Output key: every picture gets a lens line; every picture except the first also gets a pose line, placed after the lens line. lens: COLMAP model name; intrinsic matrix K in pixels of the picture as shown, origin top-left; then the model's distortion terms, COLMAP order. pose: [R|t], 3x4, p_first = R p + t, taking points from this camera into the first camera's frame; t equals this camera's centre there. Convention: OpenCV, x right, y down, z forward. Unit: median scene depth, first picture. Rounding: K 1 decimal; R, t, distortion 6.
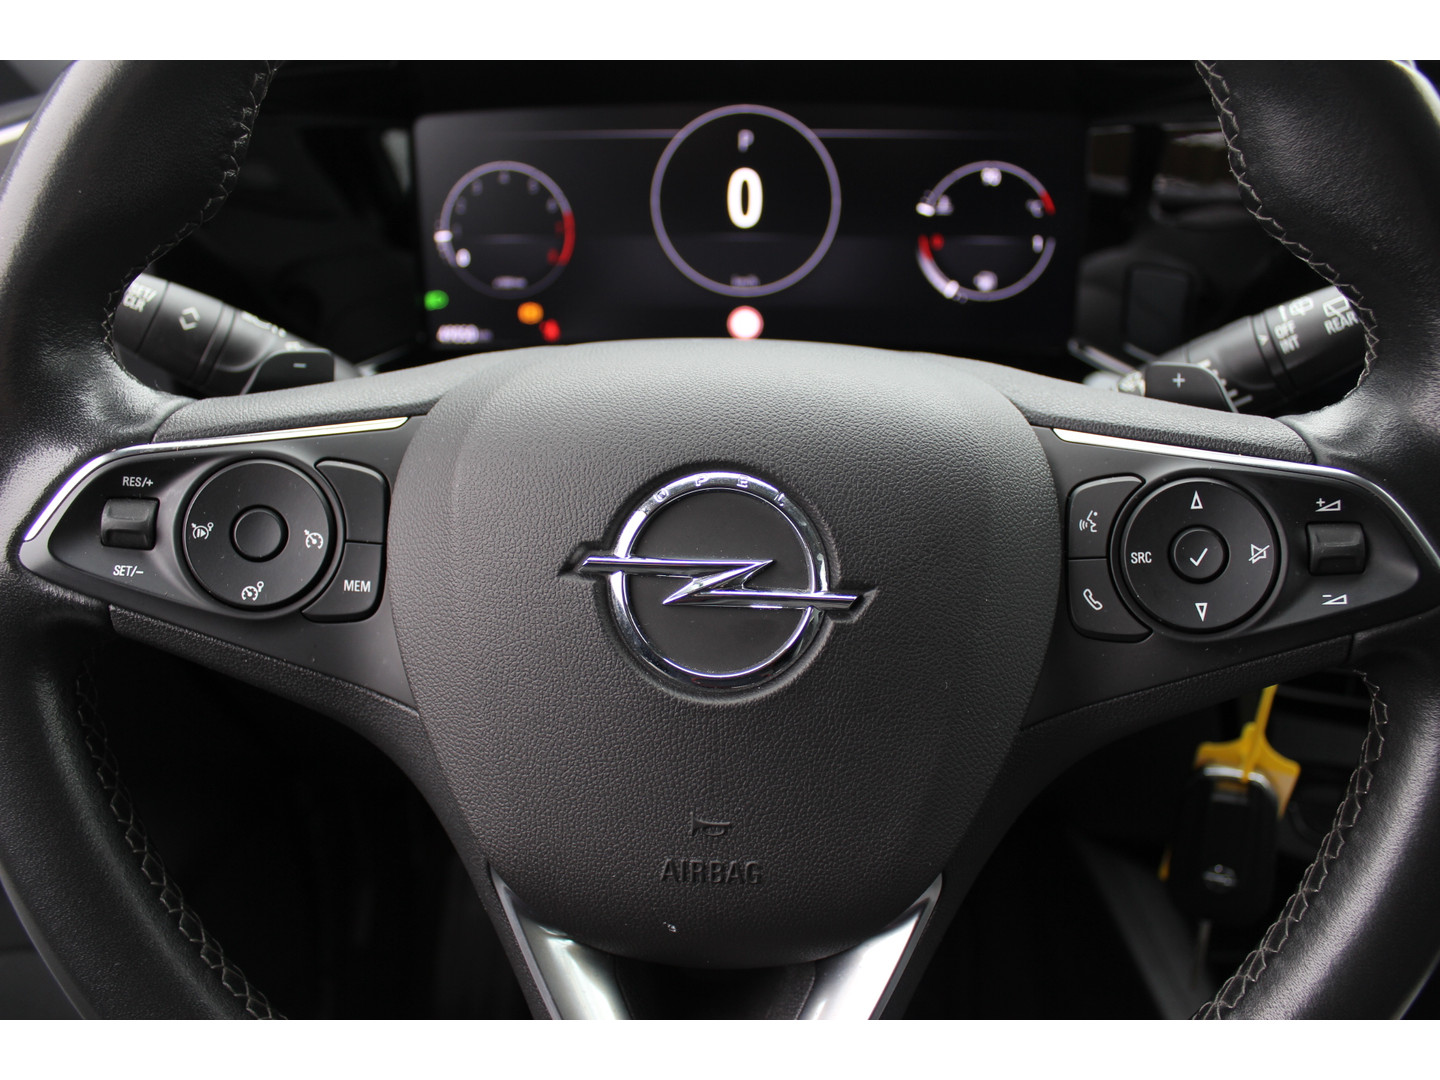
lens RADIAL K [[1153.3, 0, 698.9], [0, 1153.3, 542.3], [0, 0, 1]] dist [-0.148452, 0.103475]
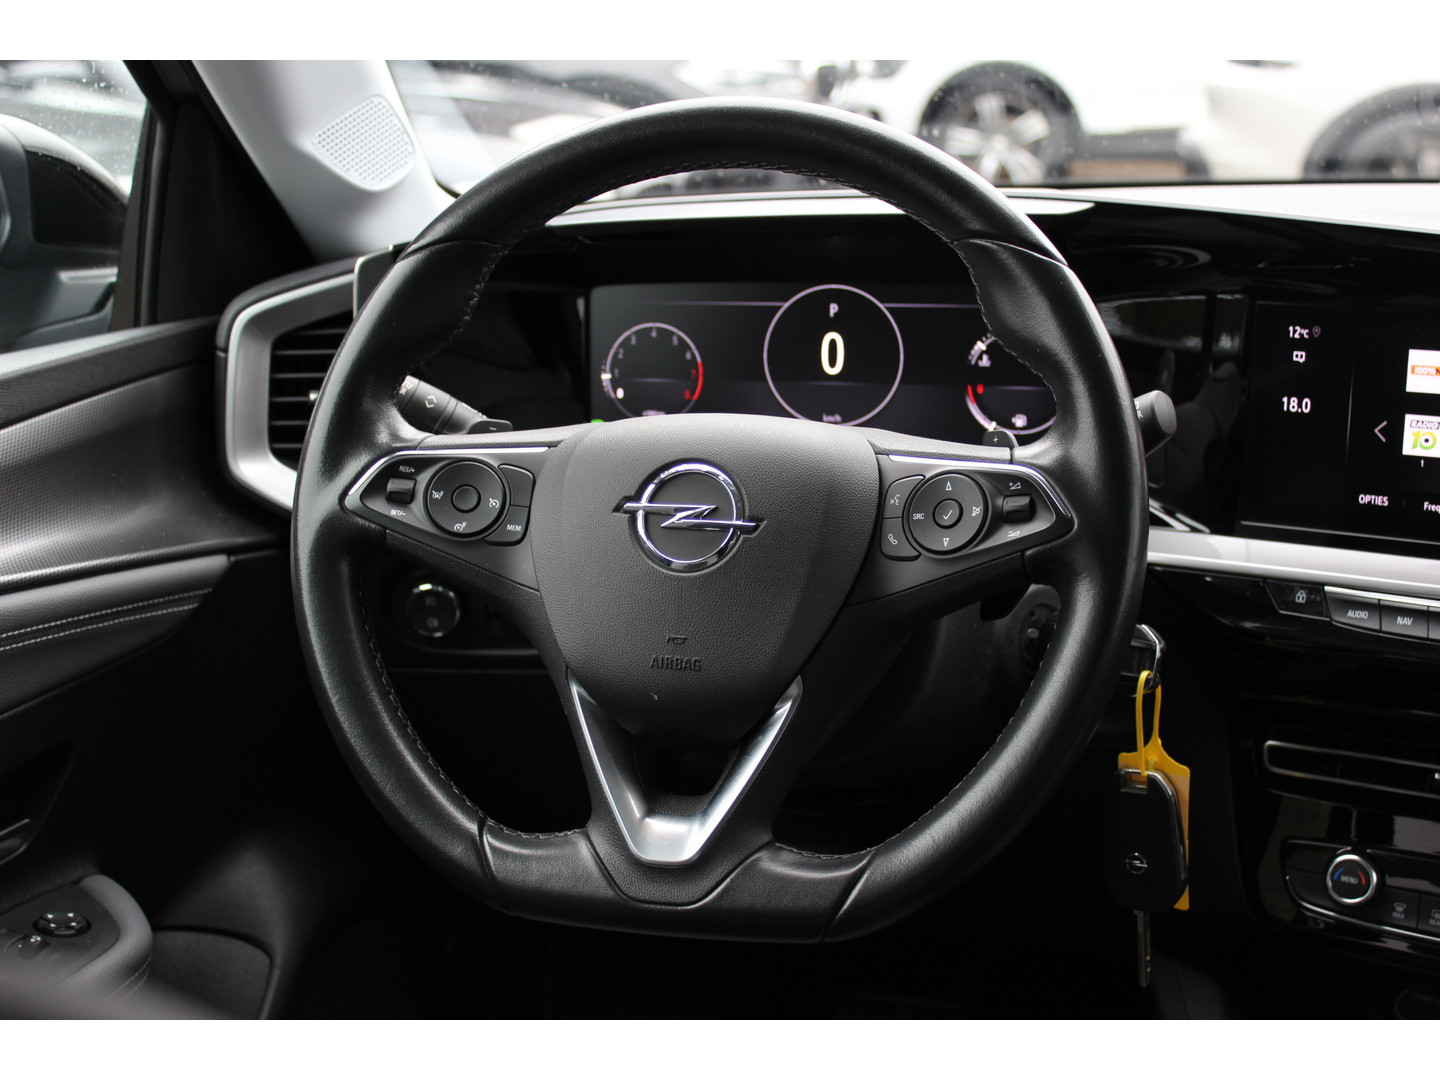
lens RADIAL K [[2029.6, 0, 720.0], [0, 2029.6, 540.0], [0, 0, 1]] dist [-0.032441, 0.011010]
pose [[0.977312, 0.022593, -0.210595, 0.768128], [-0.069921, 0.972968, -0.220102, 0.799576], [0.199930, 0.229834, 0.952473, -2.205504]]
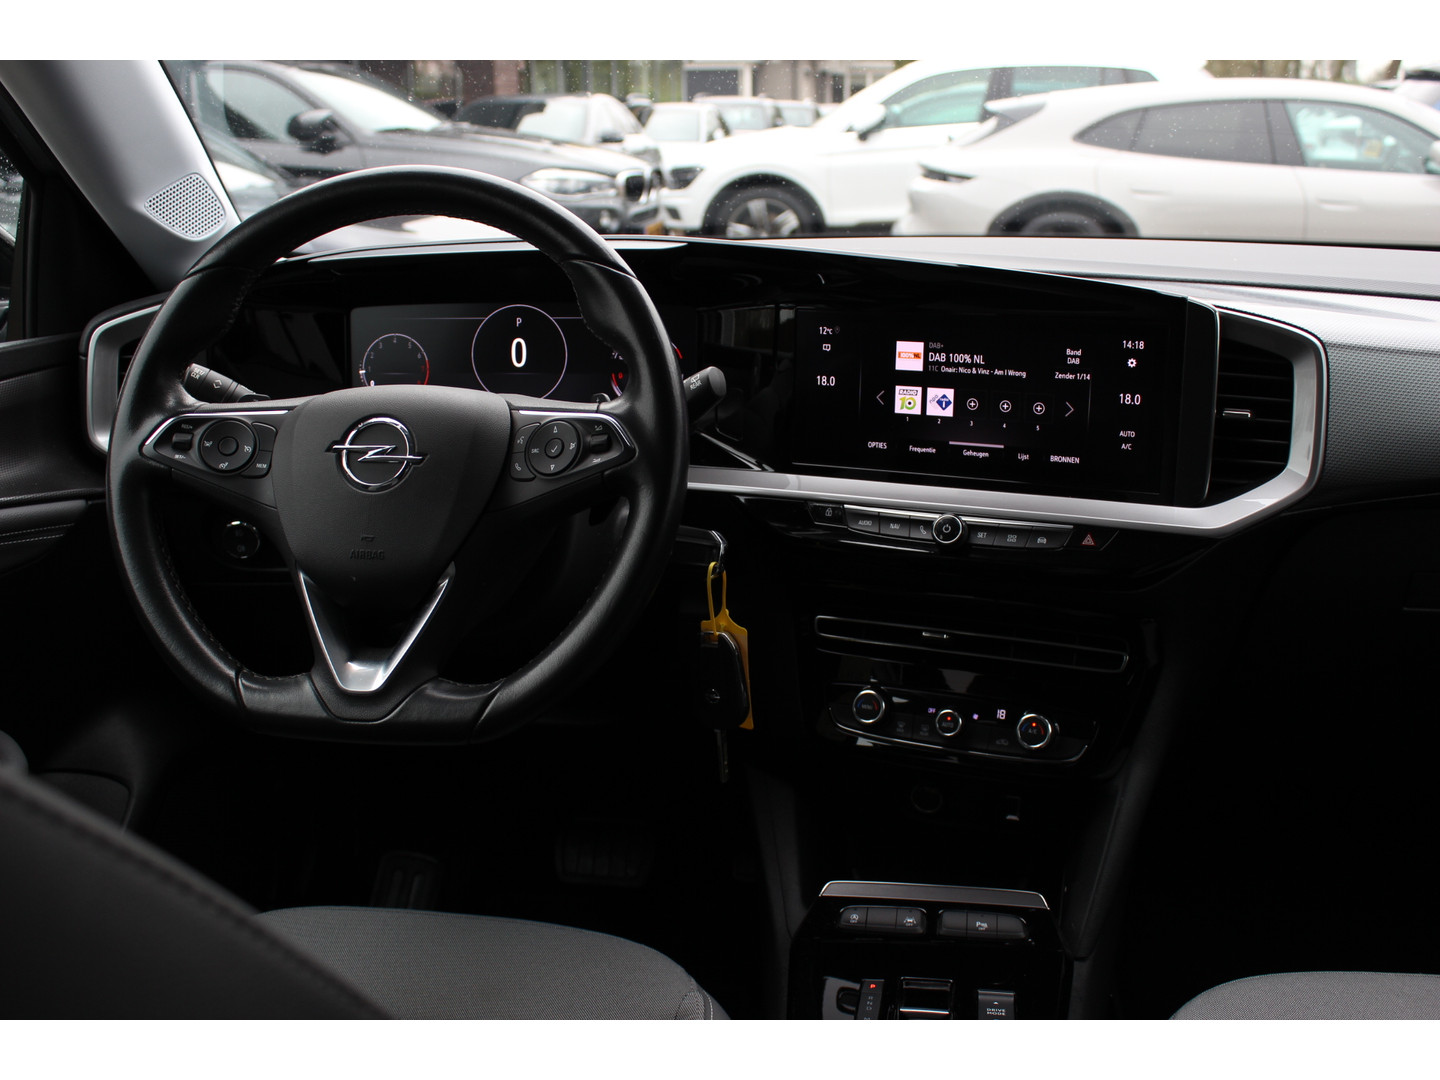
lens RADIAL K [[1518.1, 0, 720.0], [0, 1518.1, 540.0], [0, 0, 1]] dist [-0.090107, 0.017651]
pose [[0.992570, 0.006822, -0.121482, 1.255527], [-0.033872, 0.974452, -0.222028, 0.997175], [0.116864, 0.224493, 0.967443, -2.366563]]
